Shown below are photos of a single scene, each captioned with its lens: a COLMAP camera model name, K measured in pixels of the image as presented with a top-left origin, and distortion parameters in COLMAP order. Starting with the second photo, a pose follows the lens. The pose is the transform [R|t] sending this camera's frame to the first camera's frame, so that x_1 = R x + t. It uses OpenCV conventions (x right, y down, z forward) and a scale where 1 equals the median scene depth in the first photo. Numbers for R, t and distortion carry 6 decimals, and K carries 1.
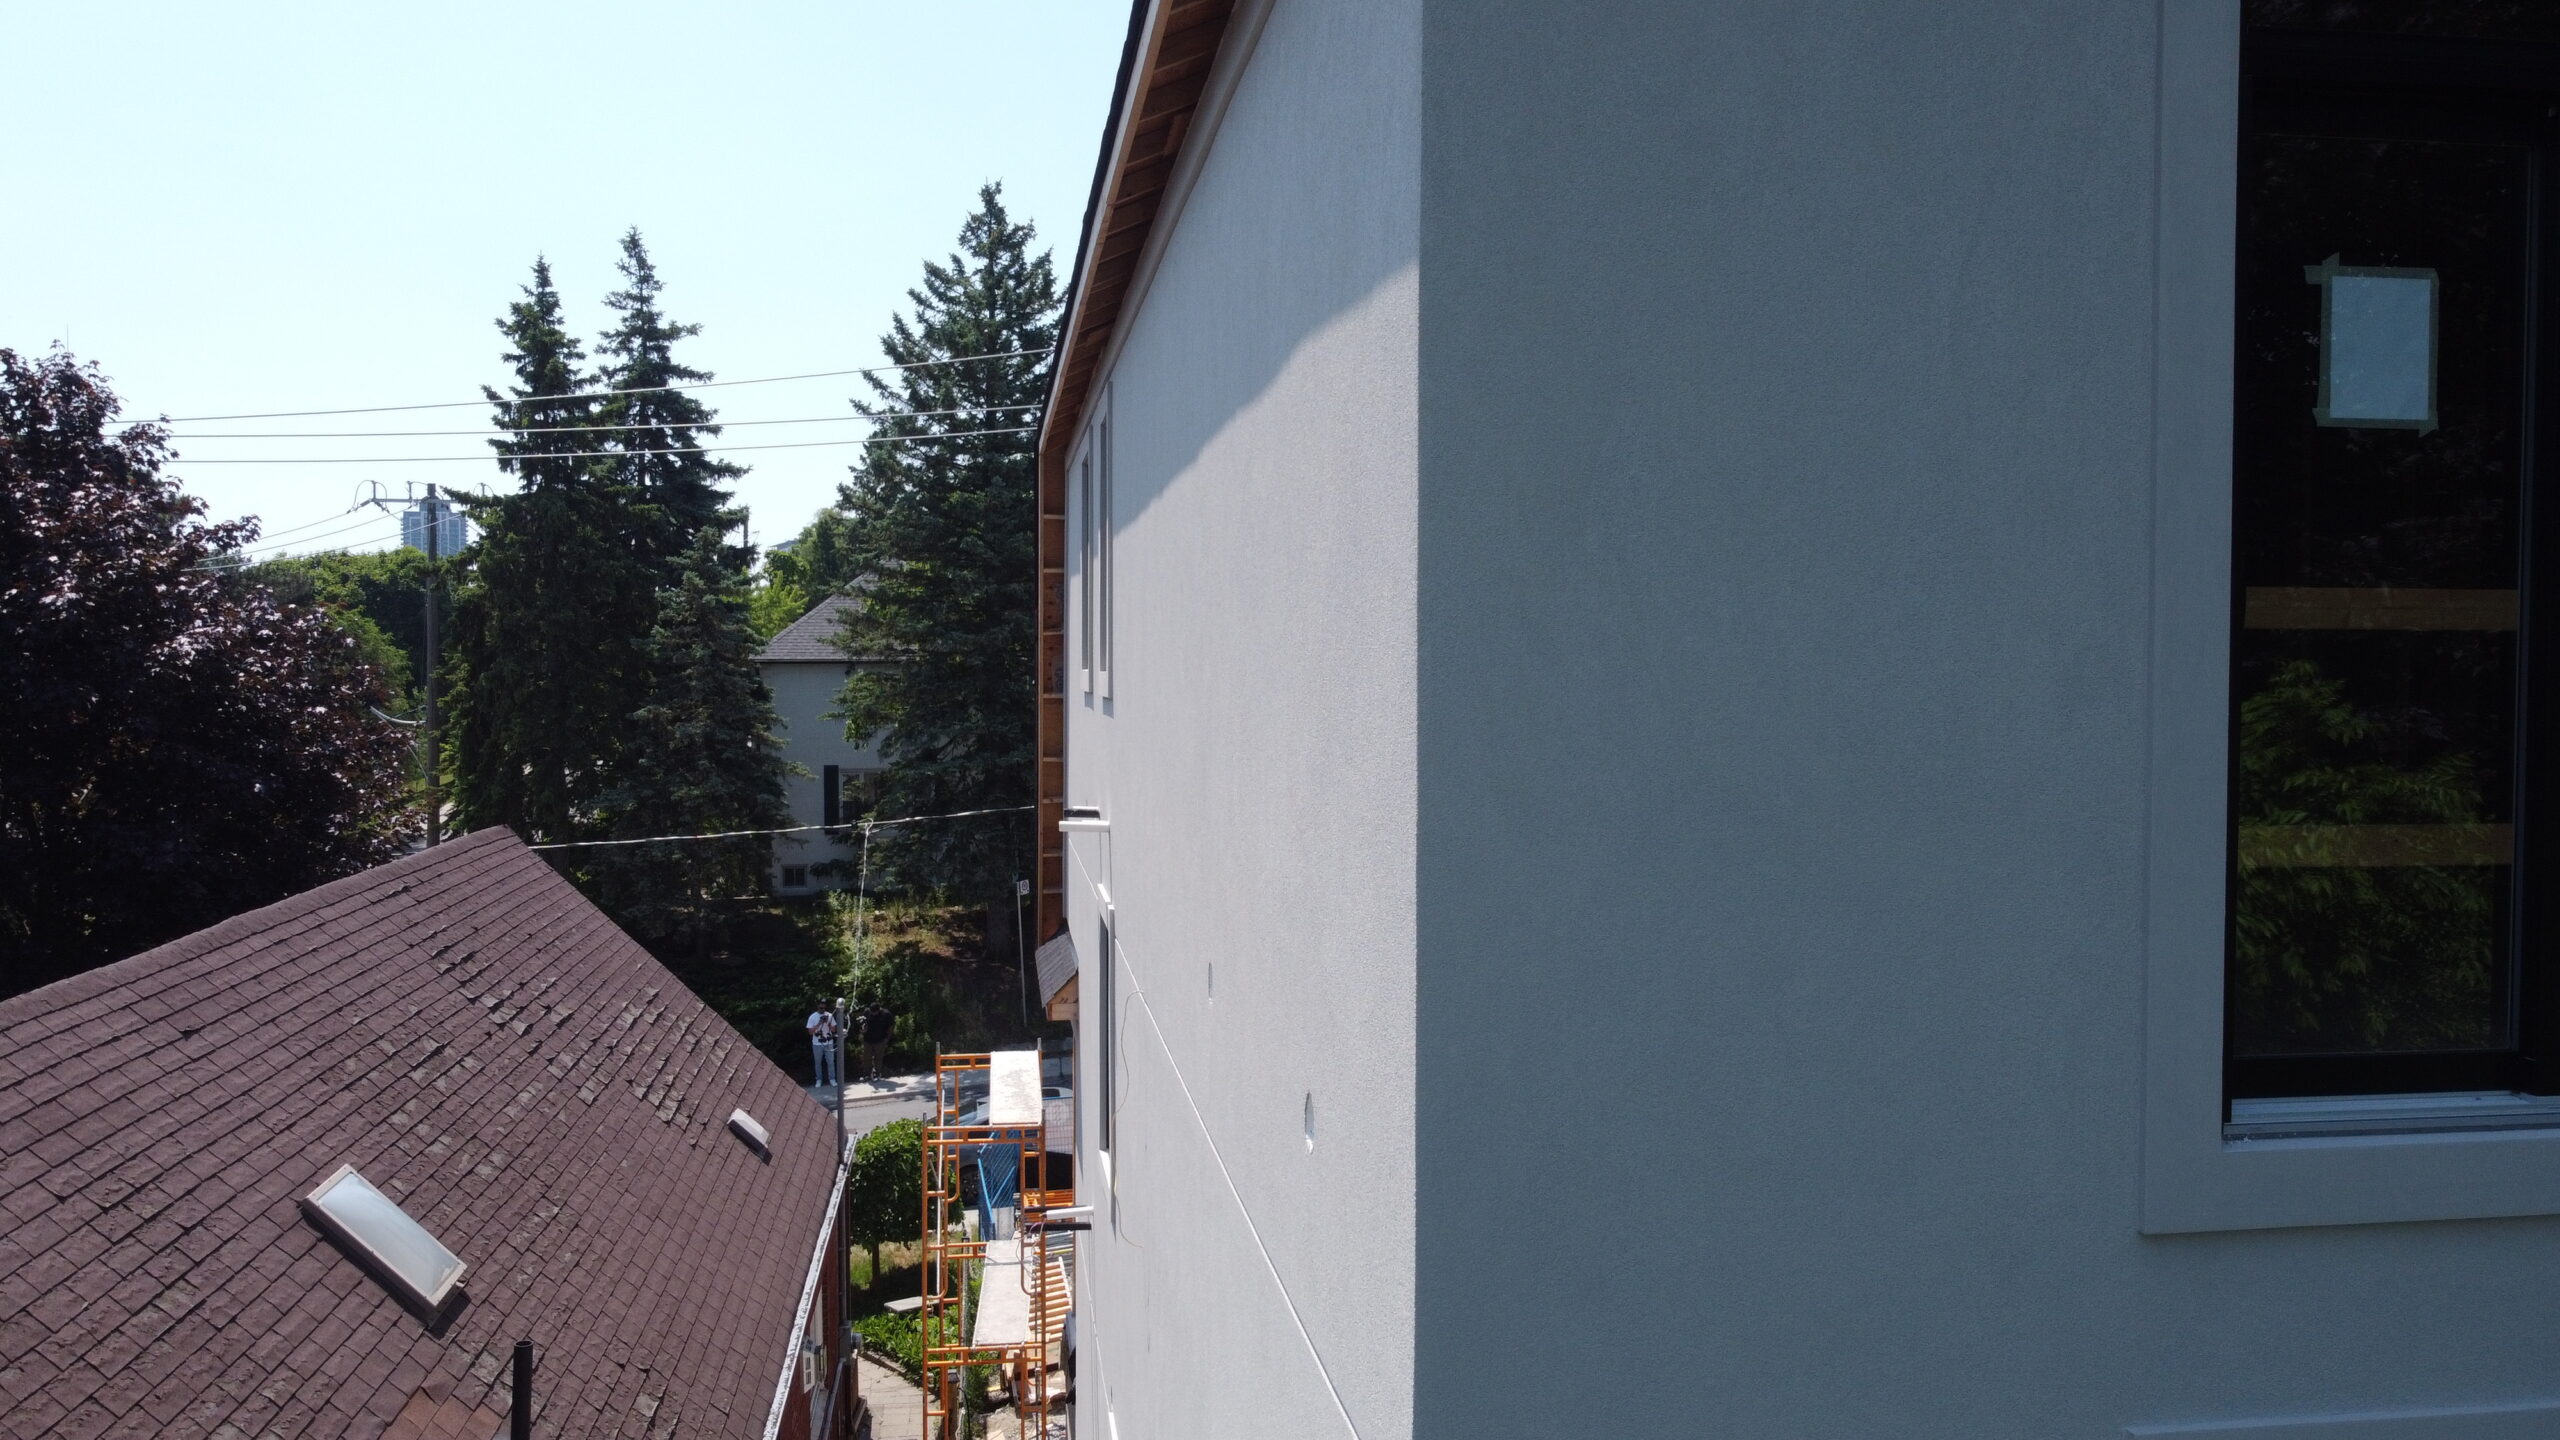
lens RADIAL K [[1972.6, 0, 1278.2], [0, 1972.6, 723.7], [0, 0, 1]] dist [-0.003217, -0.000645]
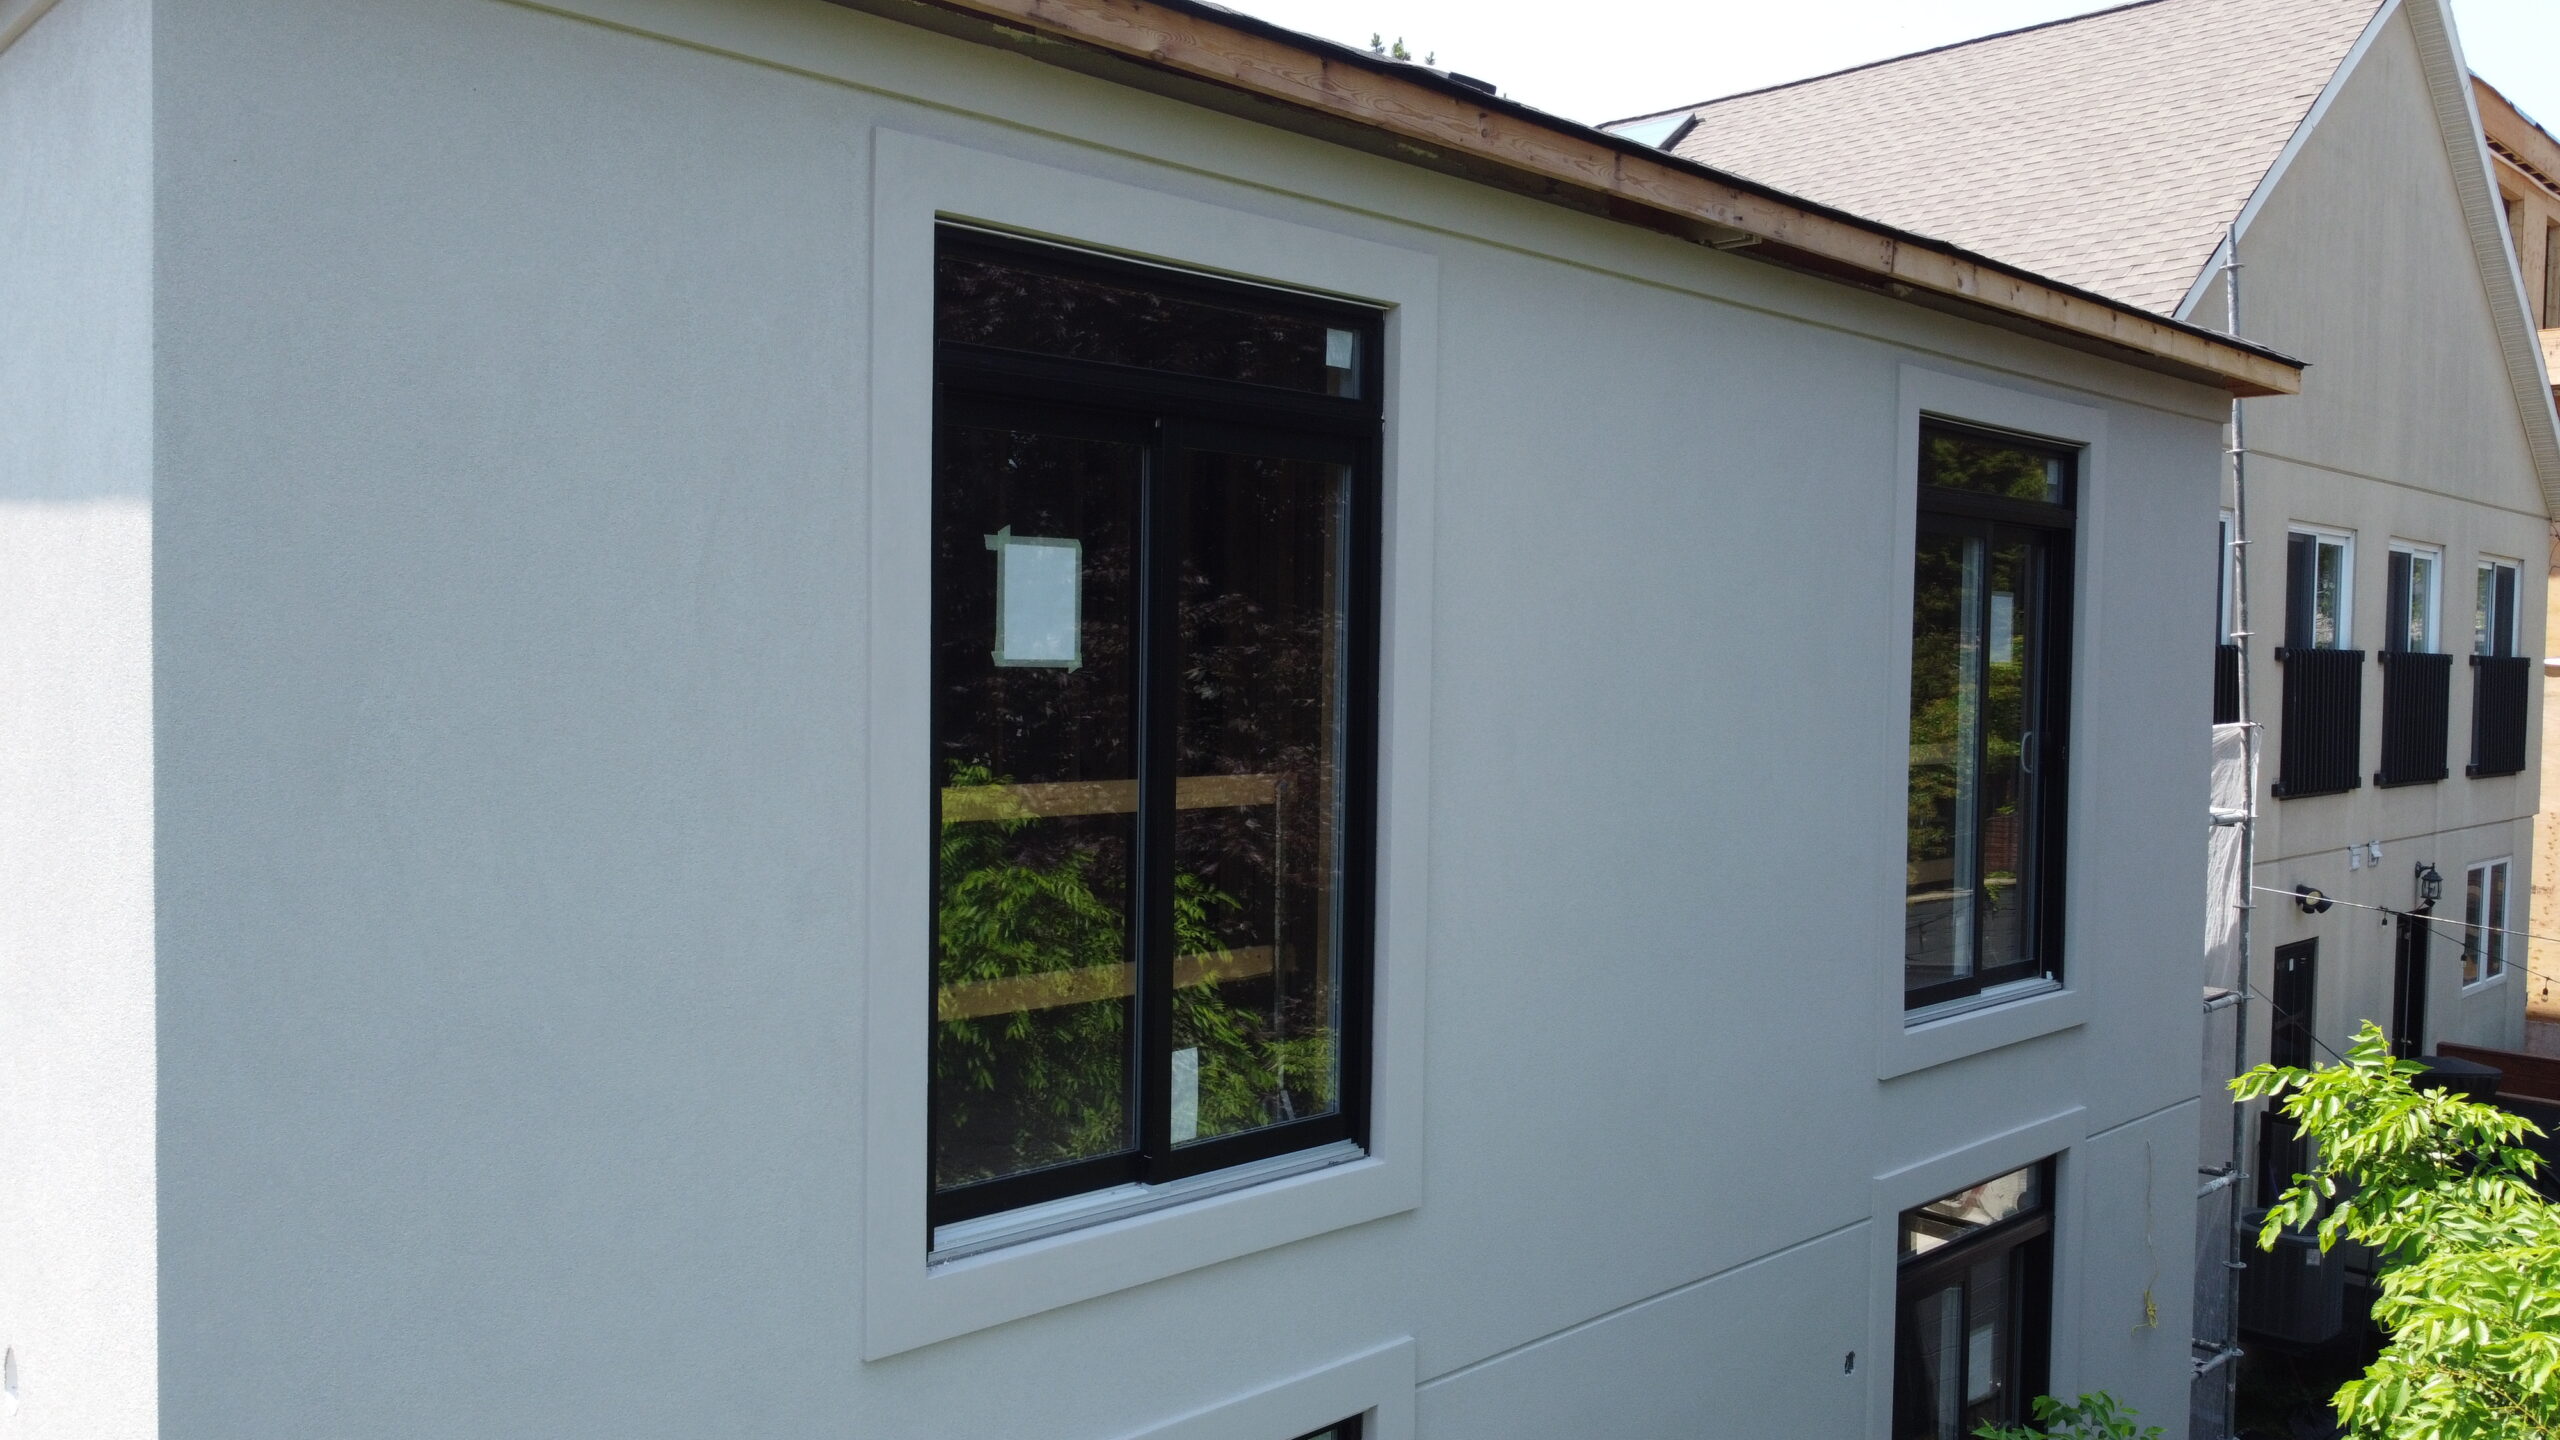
lens RADIAL K [[1972.6, 0, 1270.8], [0, 1972.6, 718.0], [0, 0, 1]] dist [-0.003217, -0.000645]
pose [[0.816316, -0.012889, 0.577461, -0.036530], [0.004774, 0.999867, 0.015568, -0.140144], [-0.577585, -0.009952, 0.816270, -0.092231]]
